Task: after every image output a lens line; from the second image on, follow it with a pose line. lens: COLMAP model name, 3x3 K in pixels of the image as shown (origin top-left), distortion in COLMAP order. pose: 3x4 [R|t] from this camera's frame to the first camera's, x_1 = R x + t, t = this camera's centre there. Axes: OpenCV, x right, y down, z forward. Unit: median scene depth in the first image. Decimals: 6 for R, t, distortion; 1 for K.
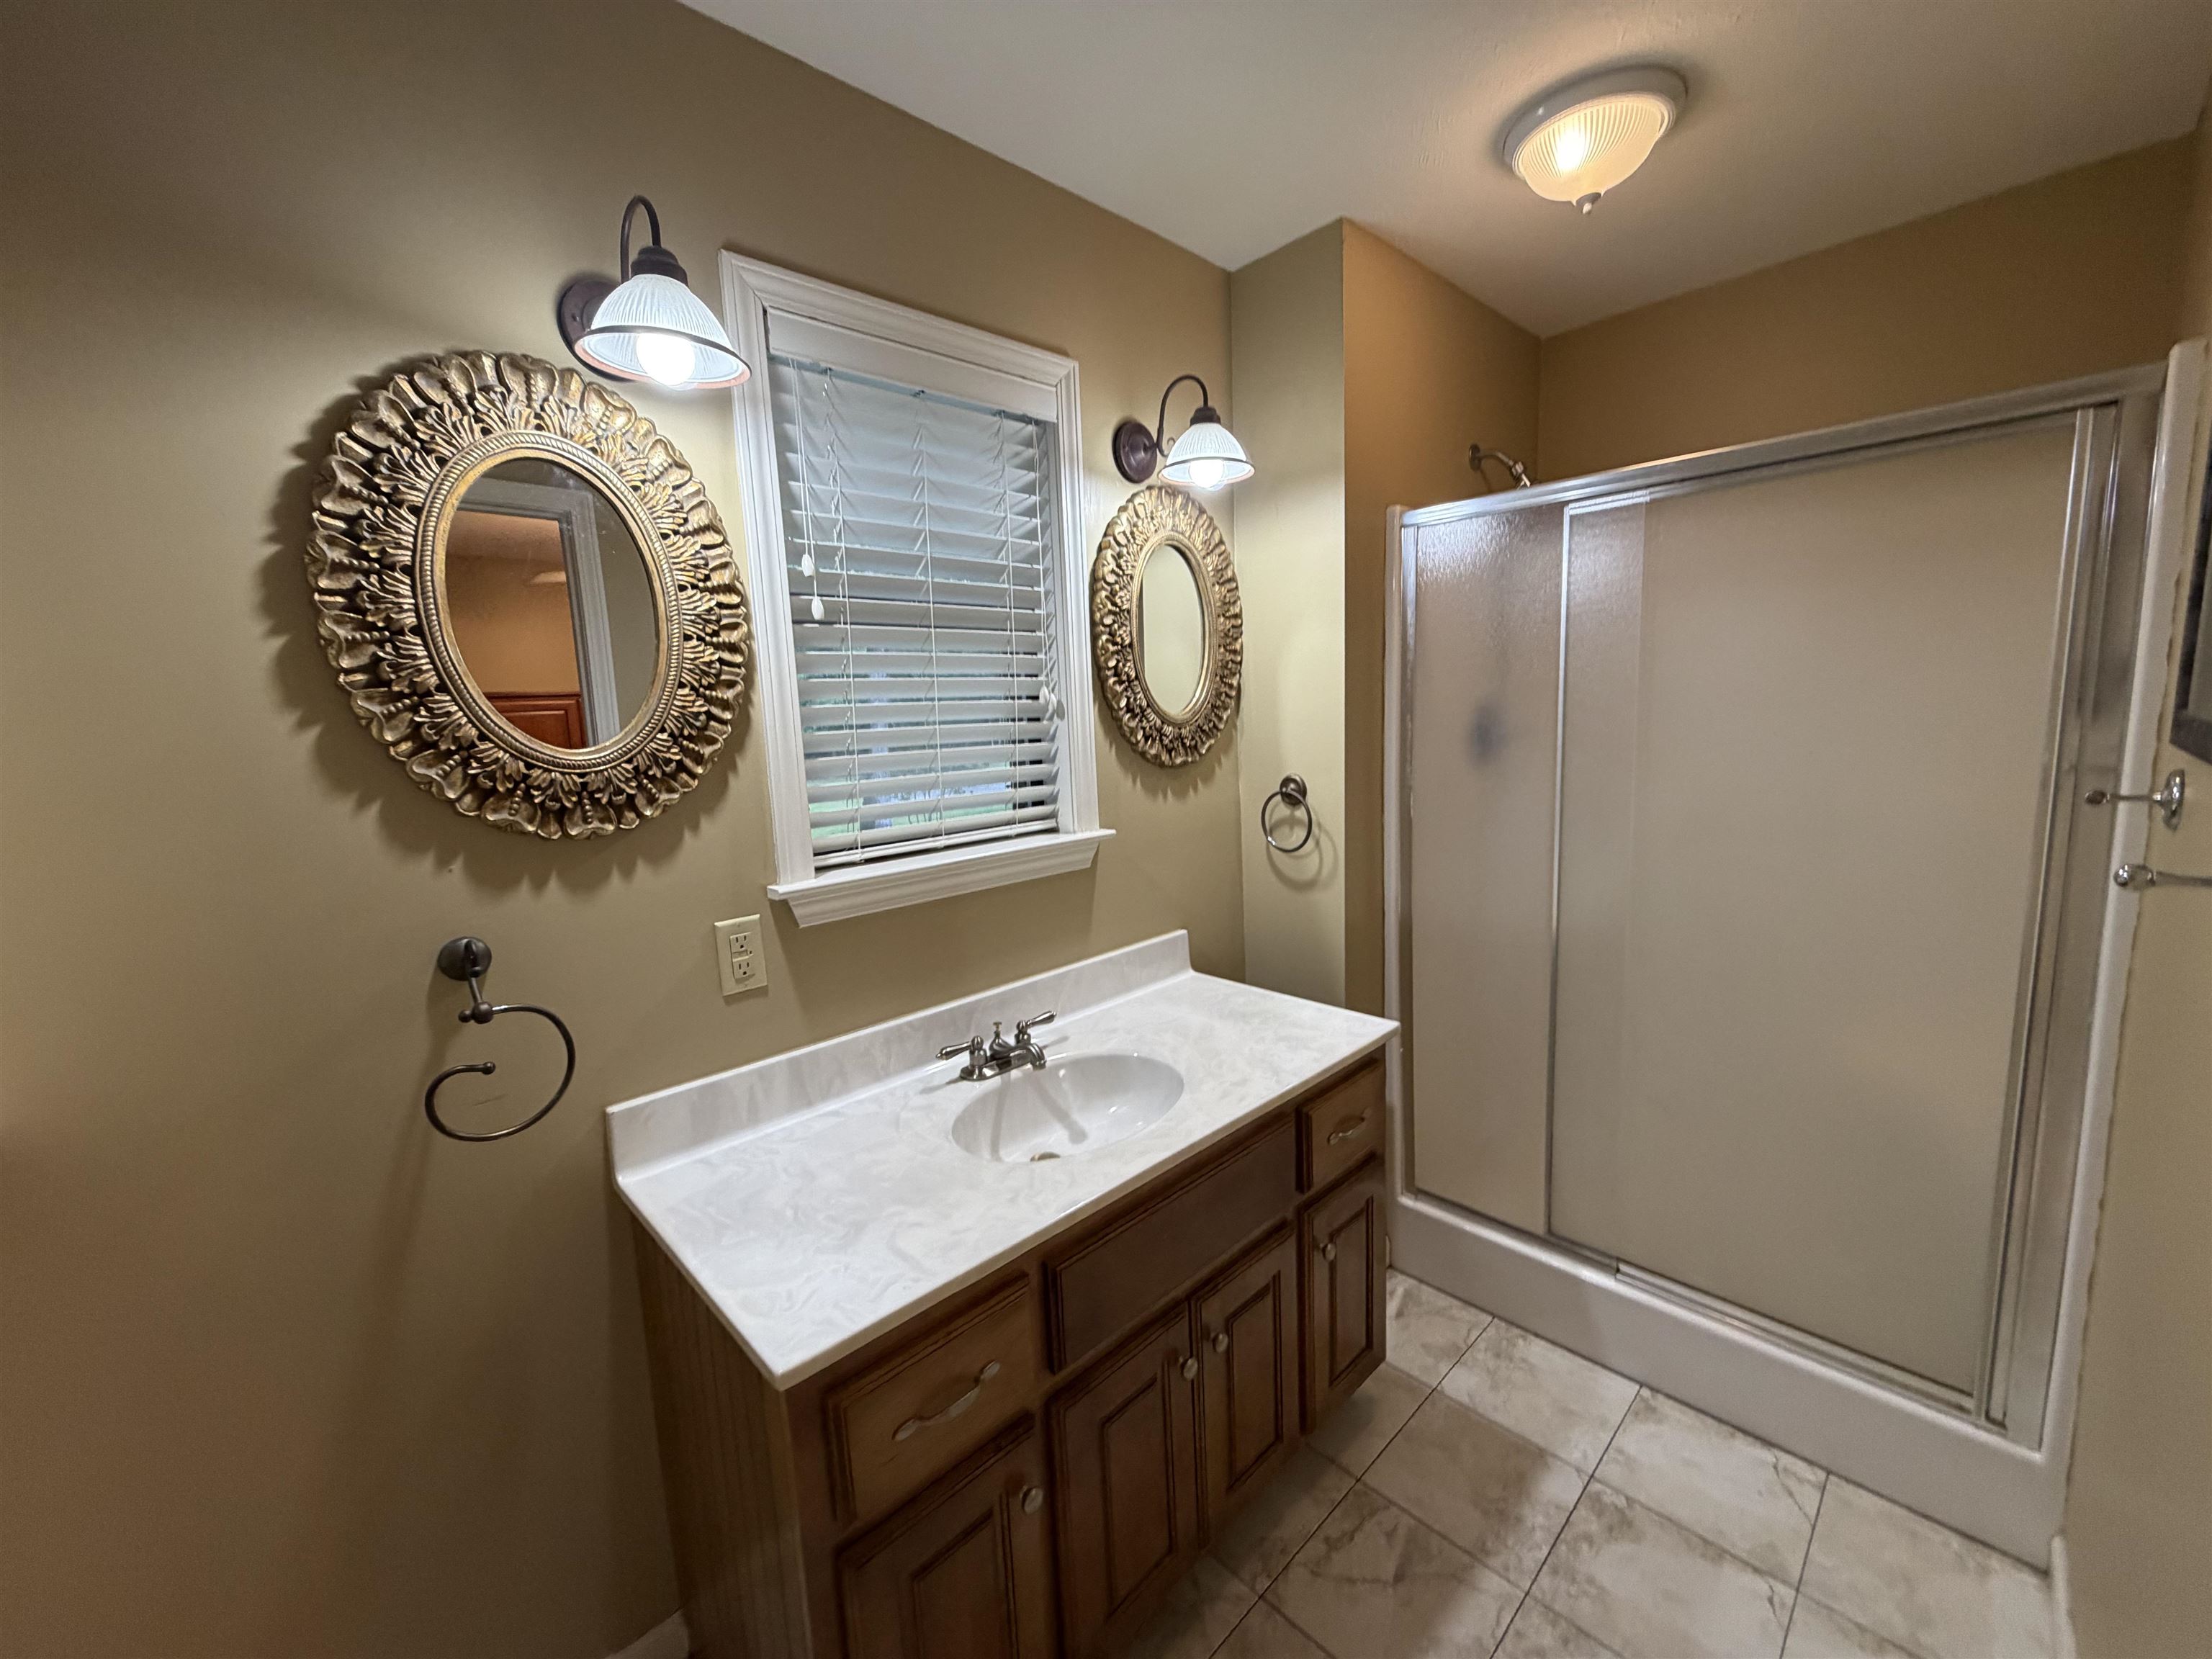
lens RADIAL K [[881.4, 0, 1101.2], [0, 881.4, 830.4], [0, 0, 1]] dist [0.001793, -0.000297]
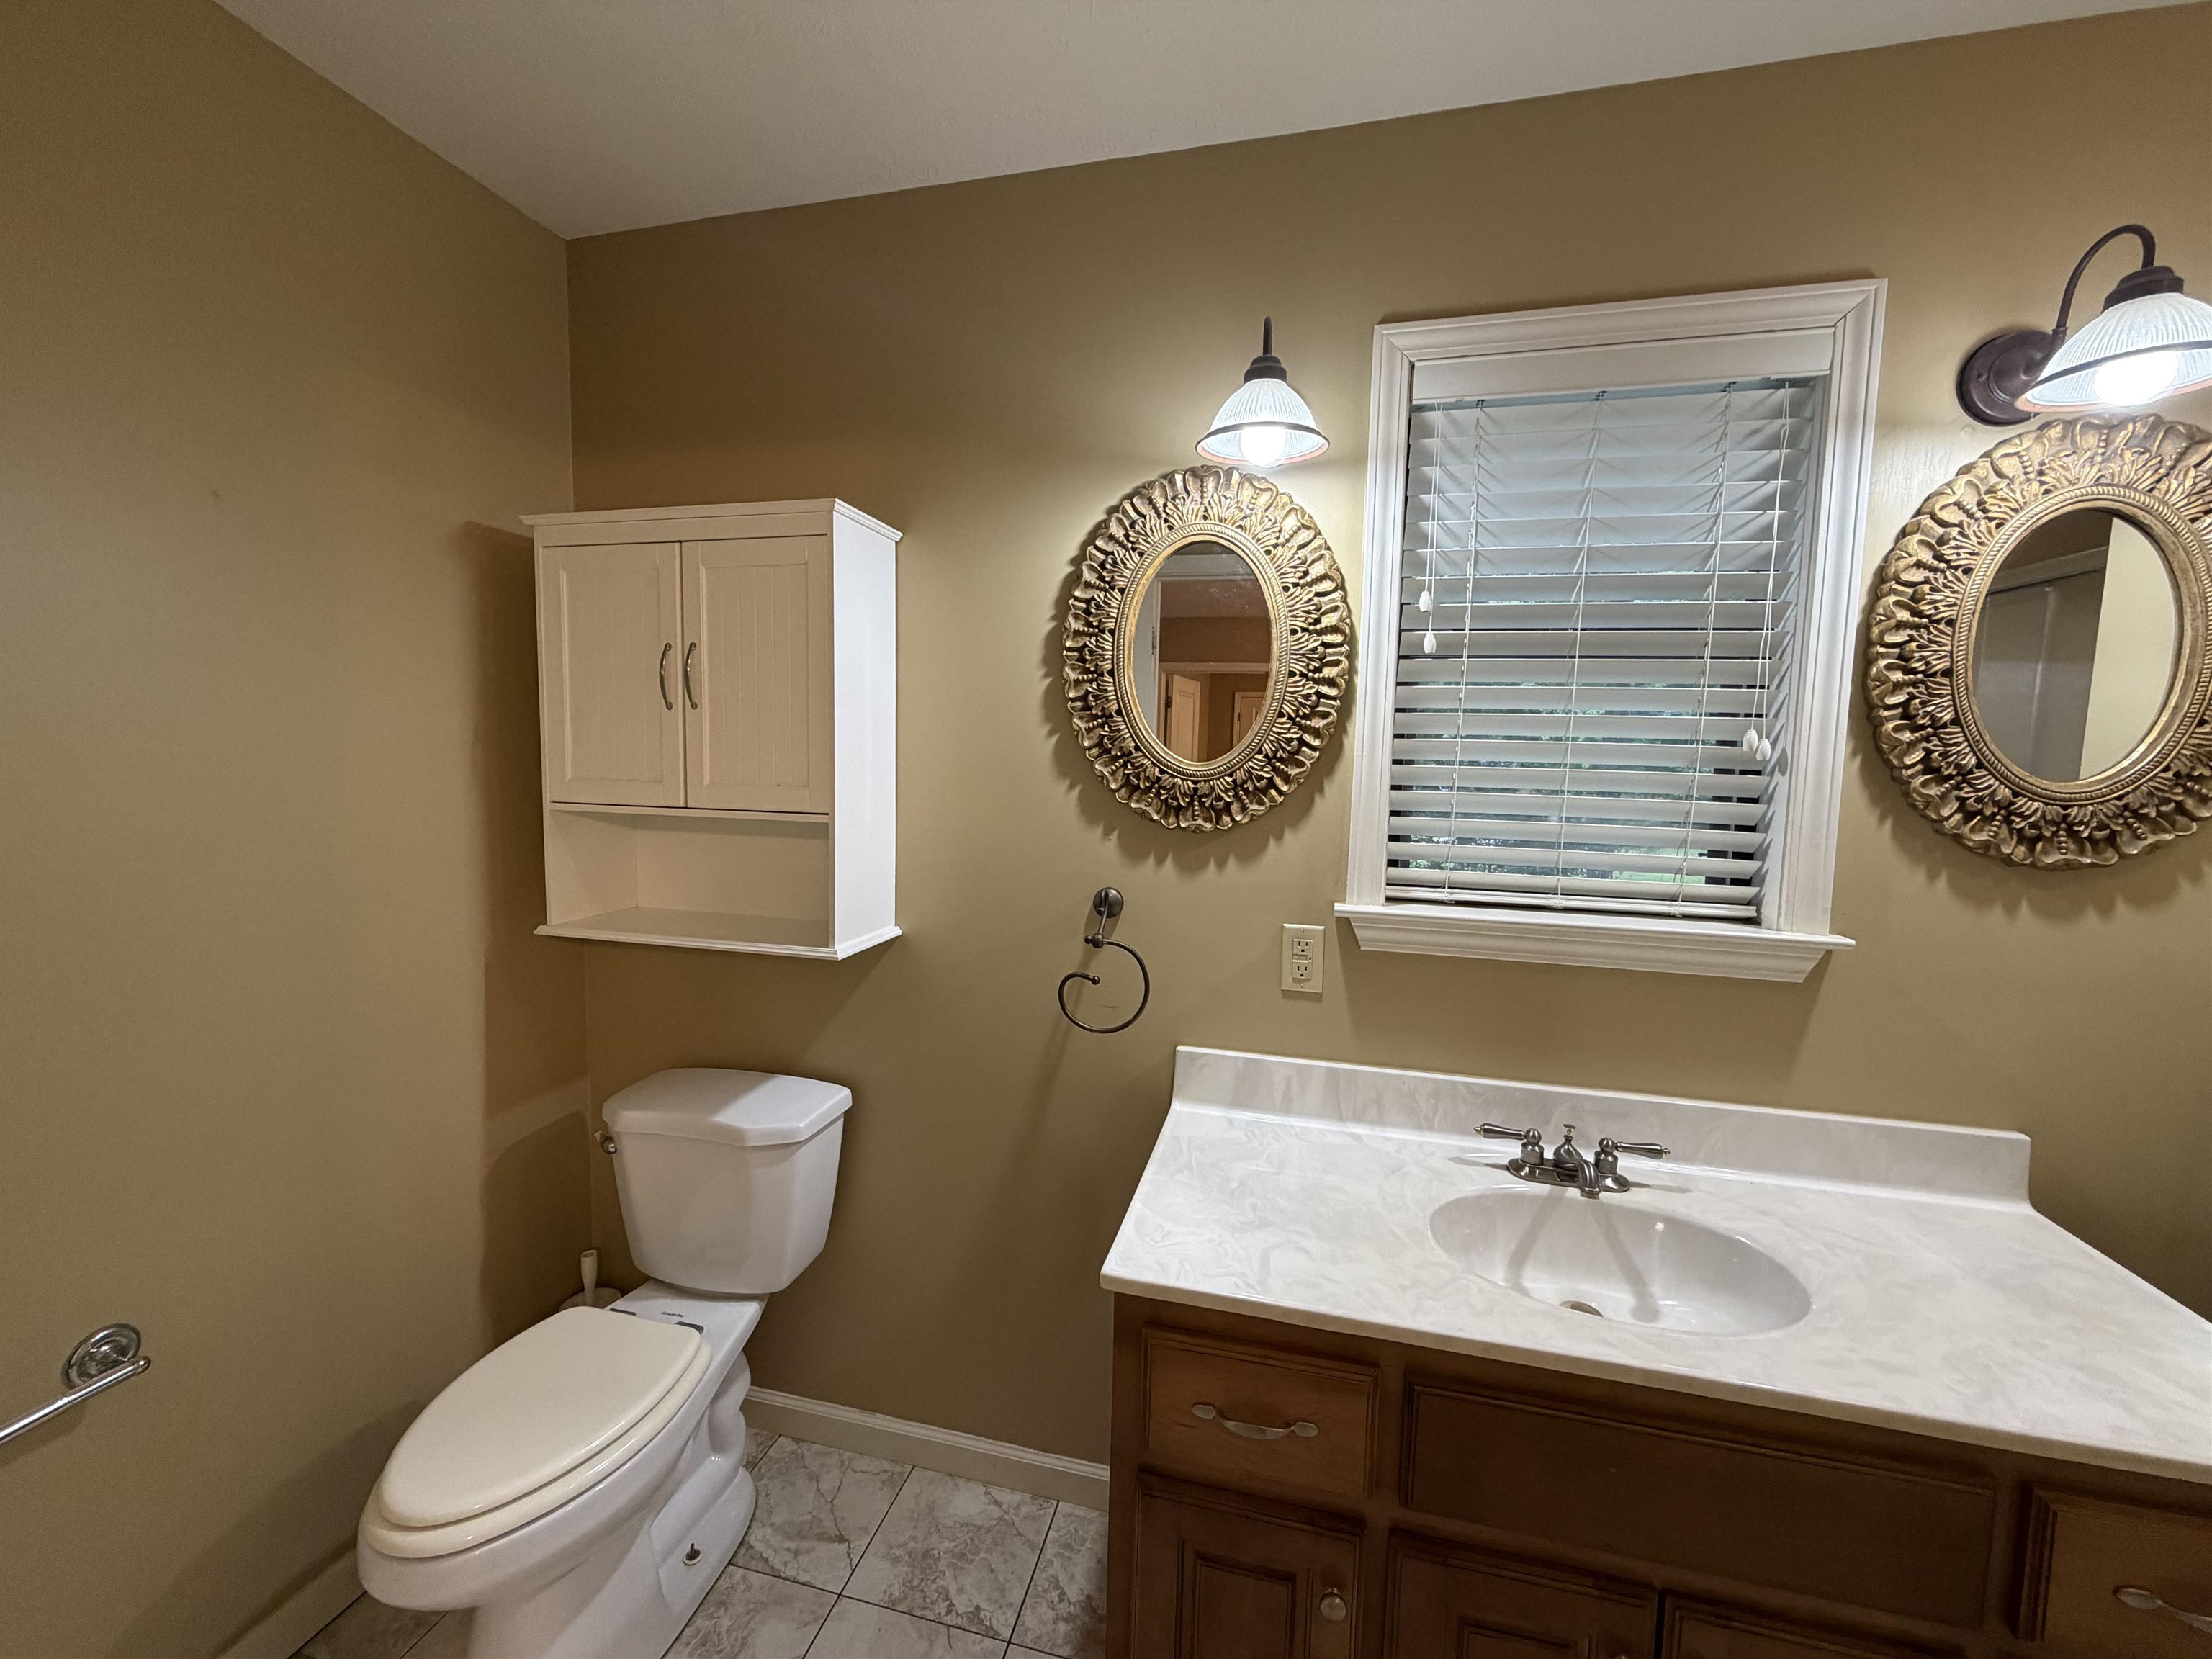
lens RADIAL K [[881.4, 0, 1101.2], [0, 881.4, 830.4], [0, 0, 1]] dist [0.001793, -0.000297]
pose [[0.531821, 0.126107, -0.837415, 0.292081], [-0.165743, 0.985226, 0.043107, -0.018165], [0.830479, 0.115870, 0.544866, 0.136885]]
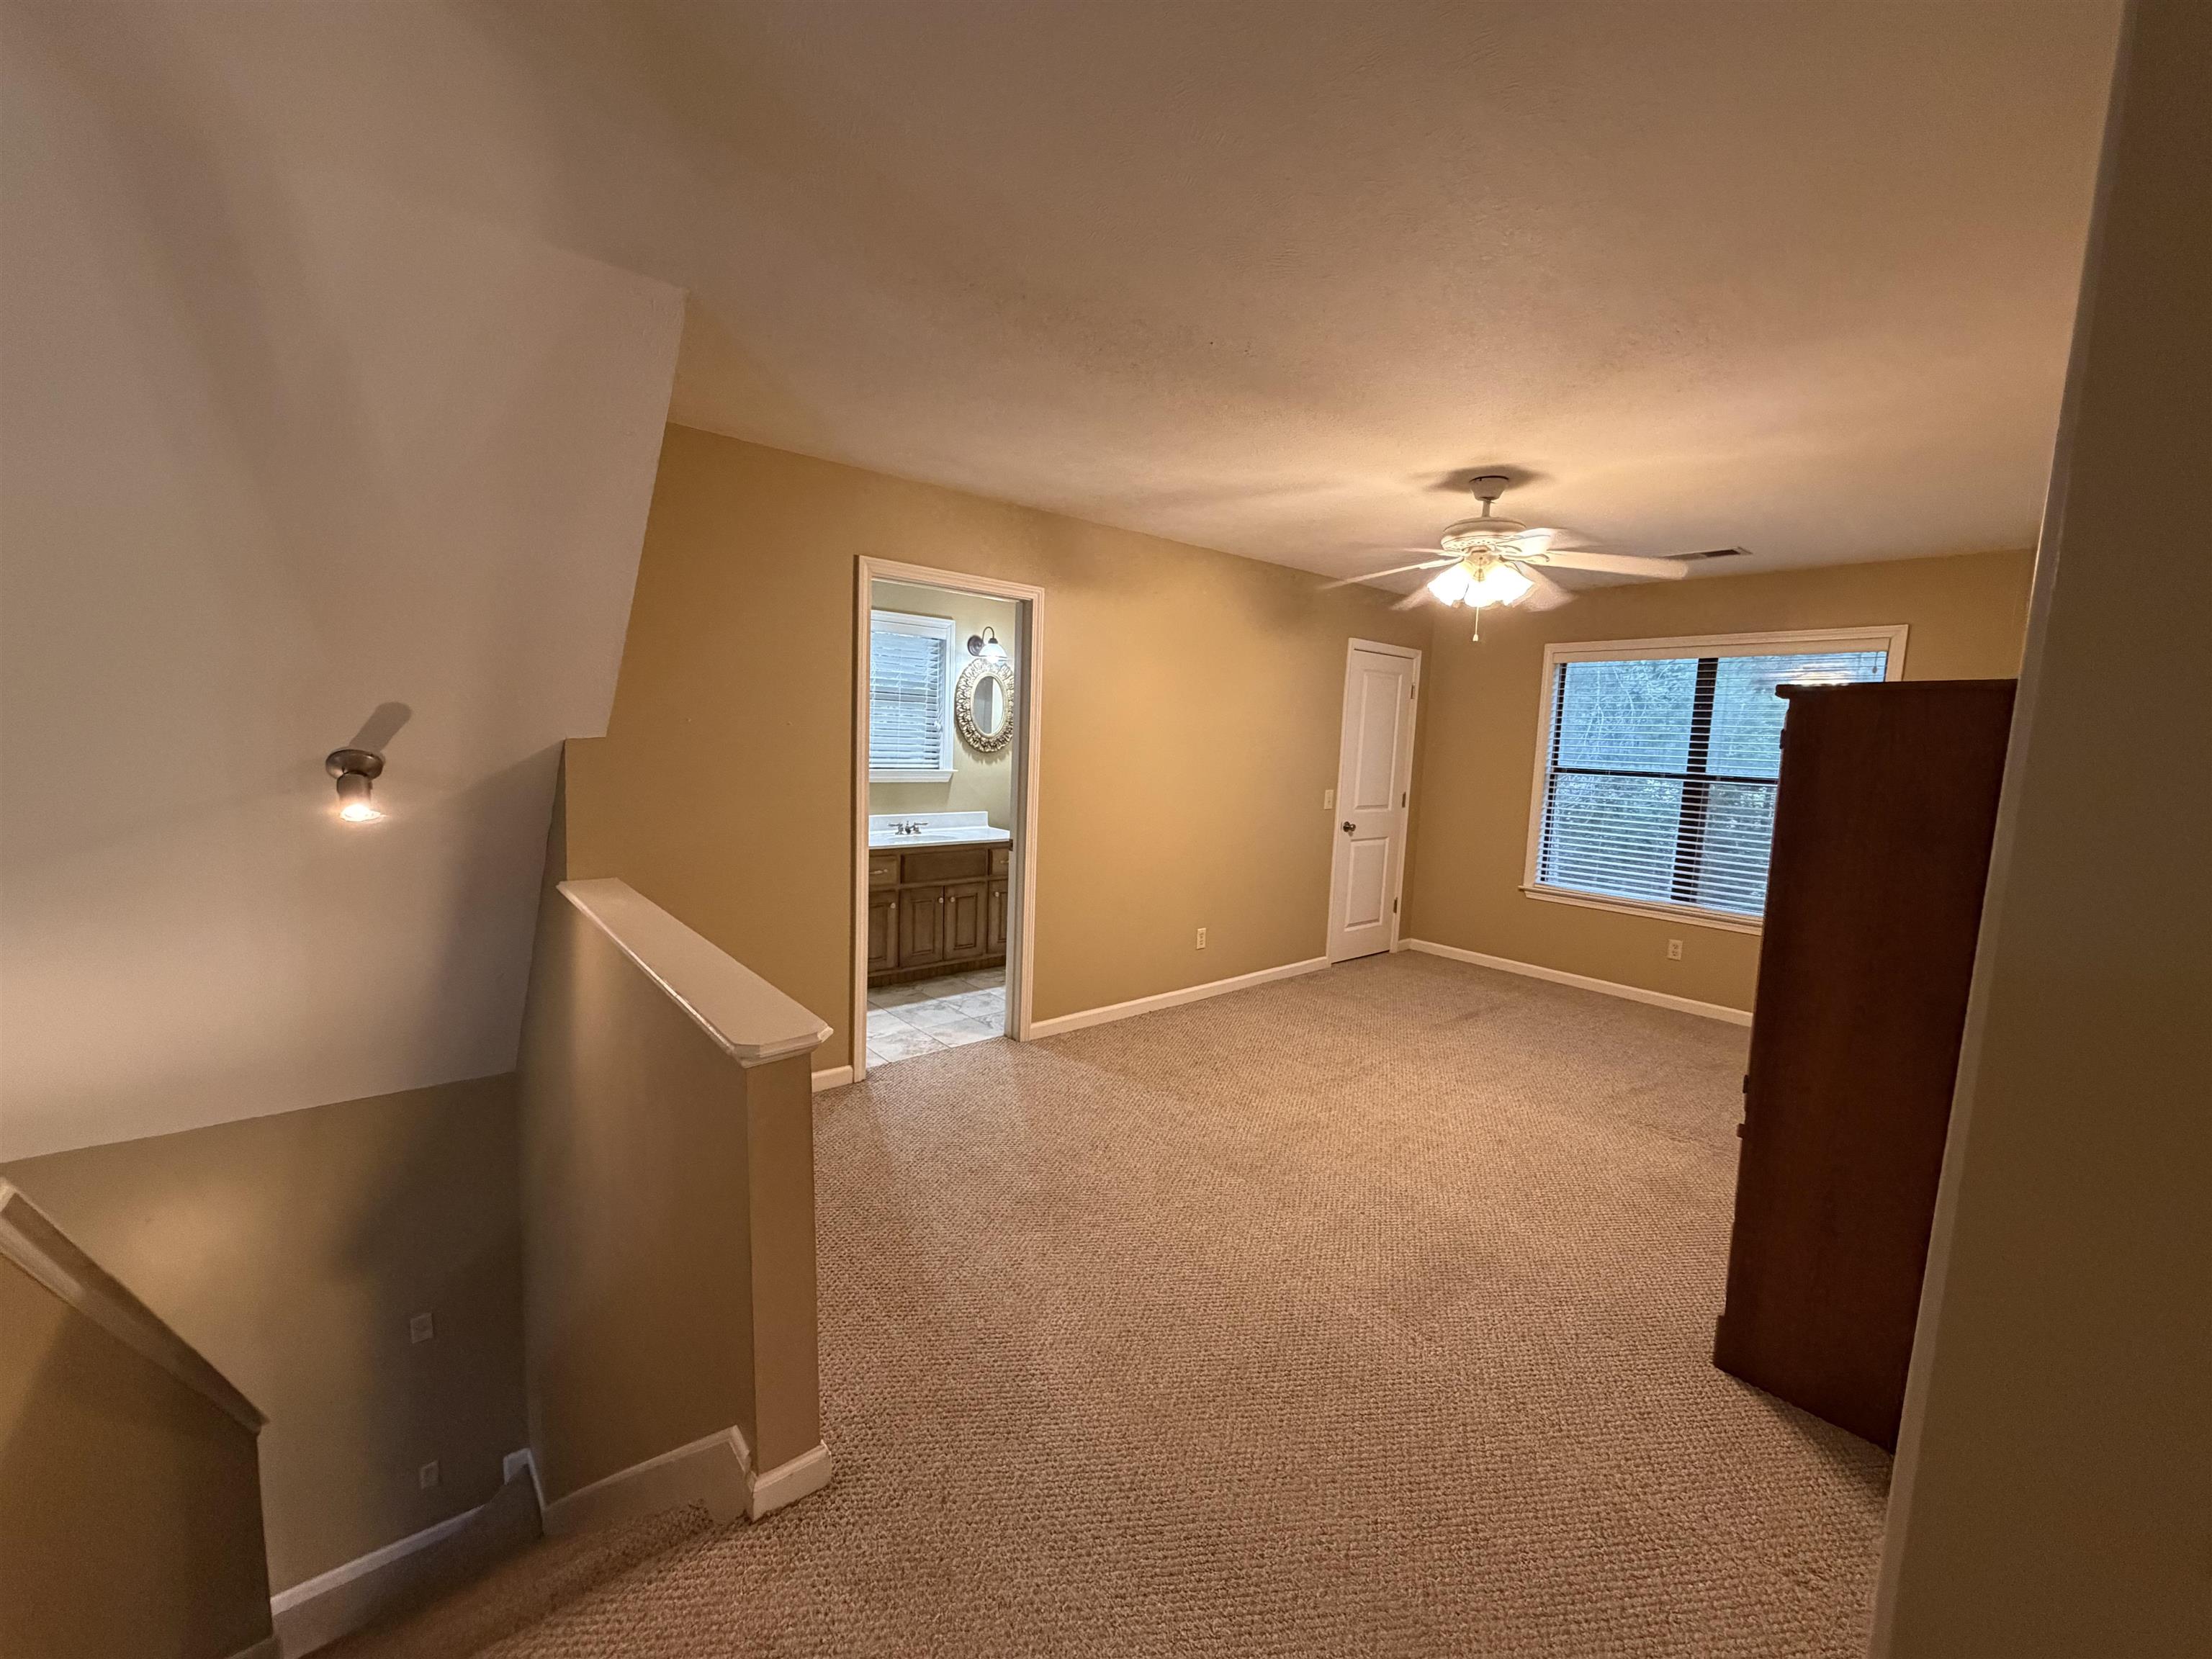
lens RADIAL K [[881.4, 0, 1101.2], [0, 881.4, 830.4], [0, 0, 1]] dist [0.001793, -0.000297]
pose [[0.994530, 0.087414, -0.057165, 0.753949], [-0.089239, 0.995552, -0.030192, 0.274296], [0.054272, 0.035128, 0.997908, -2.143515]]
